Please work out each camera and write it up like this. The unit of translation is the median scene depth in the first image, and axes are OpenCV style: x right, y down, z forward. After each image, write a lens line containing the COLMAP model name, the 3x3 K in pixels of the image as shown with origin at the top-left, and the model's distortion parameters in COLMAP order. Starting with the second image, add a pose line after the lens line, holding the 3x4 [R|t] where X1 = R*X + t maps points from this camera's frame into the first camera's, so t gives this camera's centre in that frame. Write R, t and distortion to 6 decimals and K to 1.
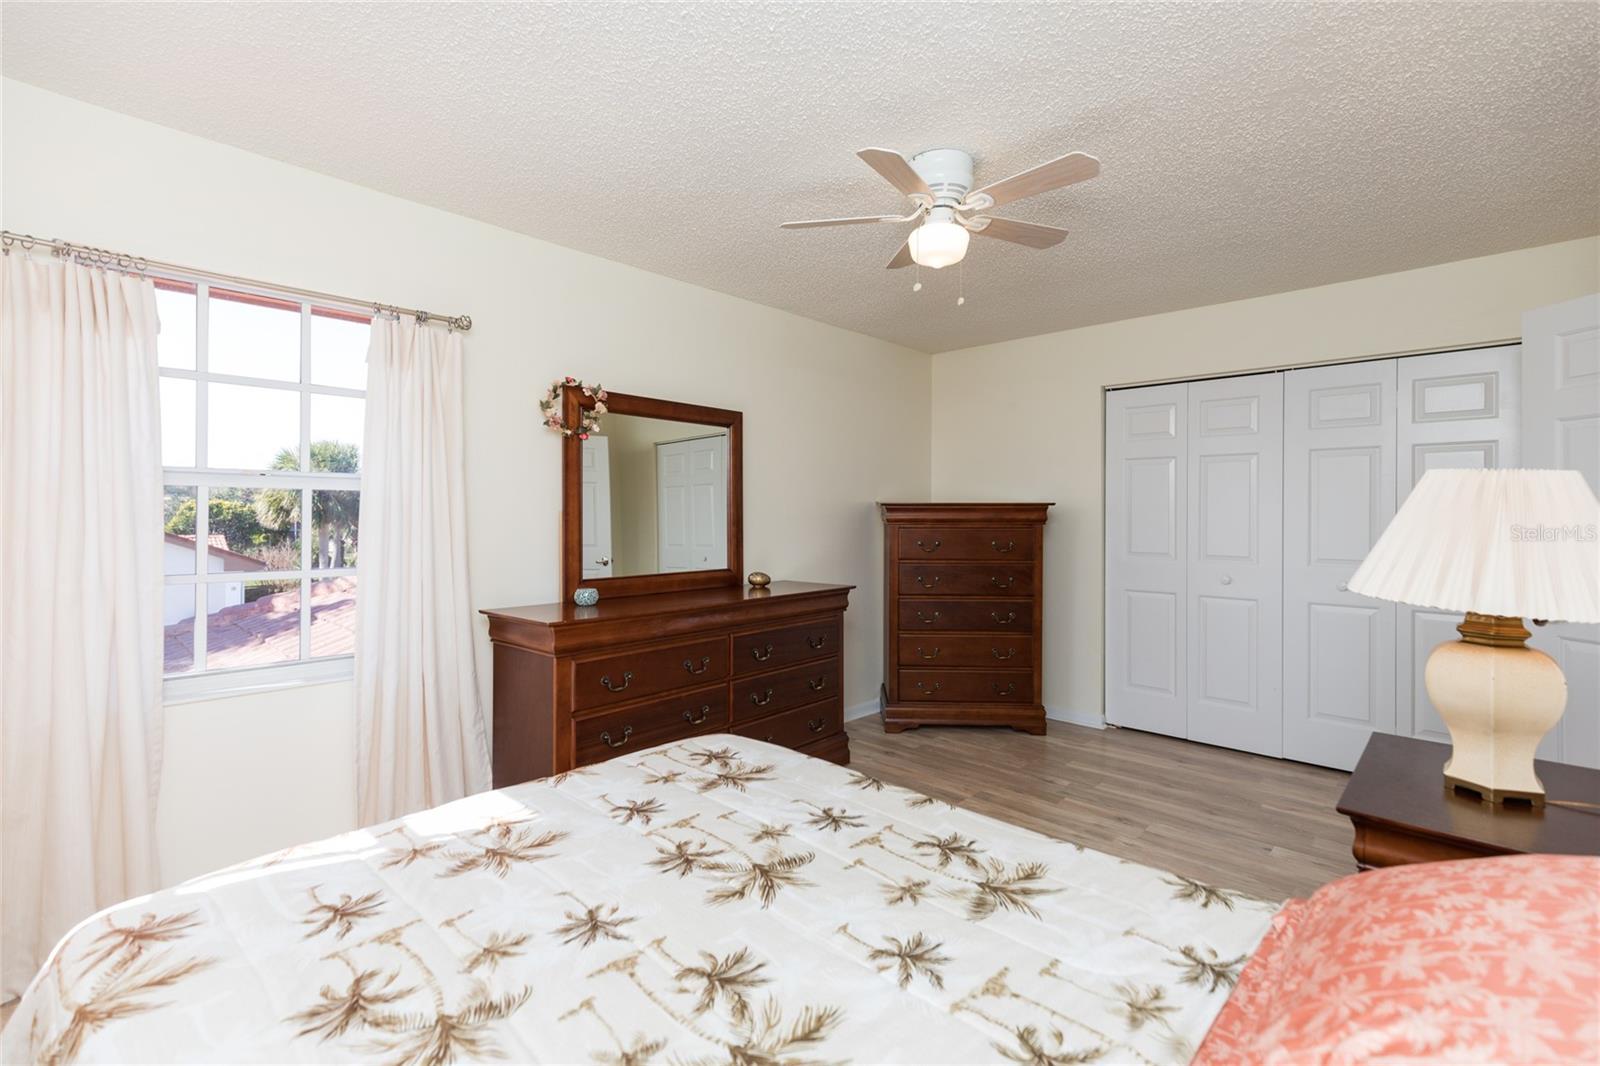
lens RADIAL K [[723.1, 0, 807.0], [0, 723.1, 524.3], [0, 0, 1]] dist [0.002948, 0.000524]
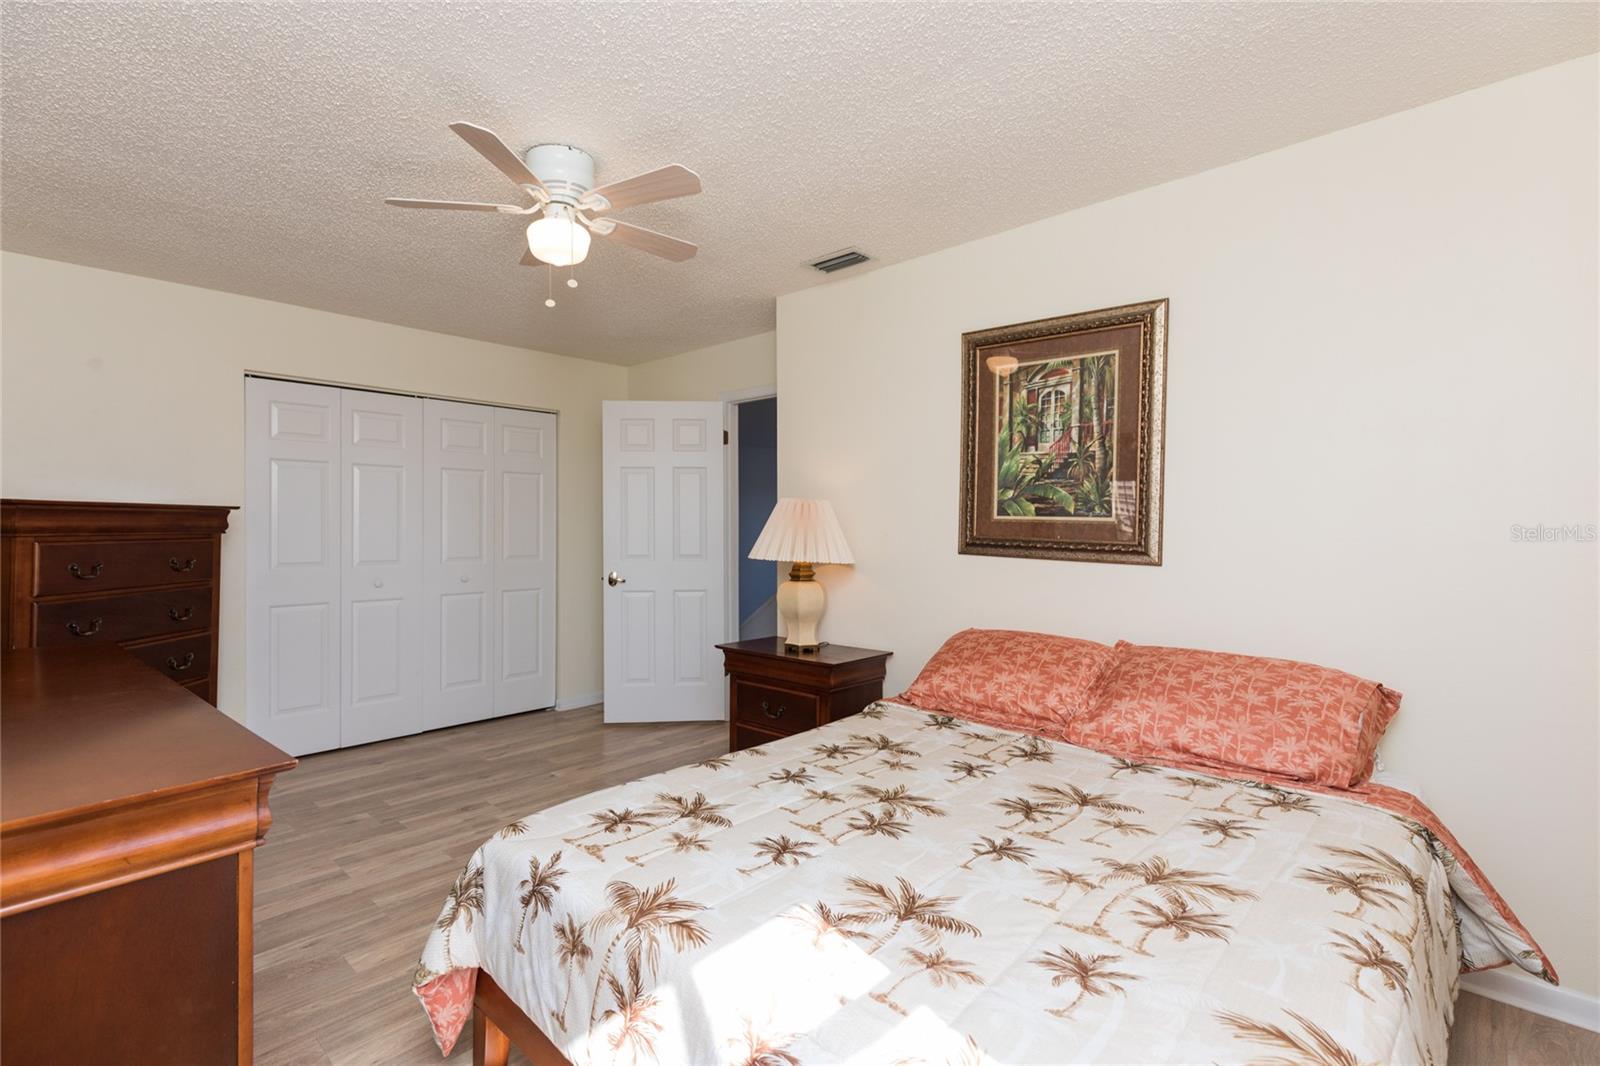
lens RADIAL K [[744.6, 0, 734.6], [0, 744.6, 530.2], [0, 0, 1]] dist [0.001411, 0.000269]
pose [[0.037817, -0.012354, 0.999208, -1.172021], [0.018141, 0.999767, 0.011674, -0.006384], [-0.999120, 0.017686, 0.038032, 1.045979]]
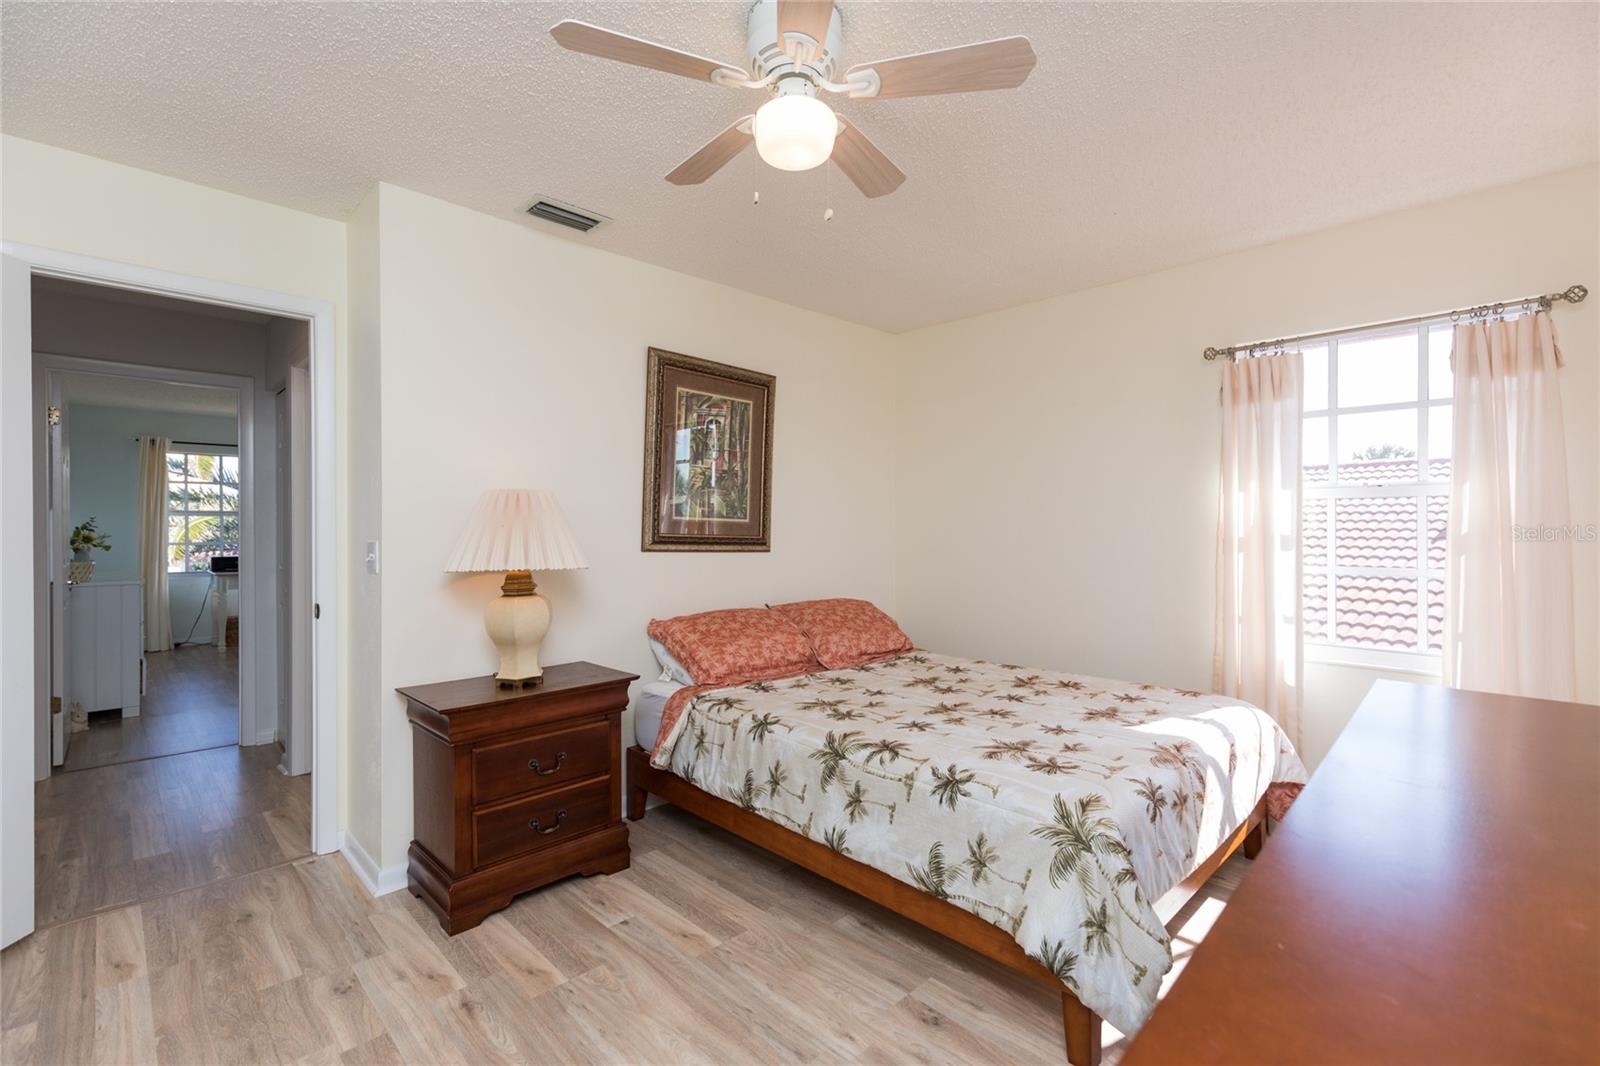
lens RADIAL K [[714.0, 0, 809.3], [0, 714.0, 527.7], [0, 0, 1]] dist [0.002602, 0.000019]
pose [[-0.999345, -0.006741, 0.035558, 0.205234], [-0.006072, 0.999803, 0.018892, -0.017199], [-0.035679, 0.018664, -0.999189, 2.449692]]
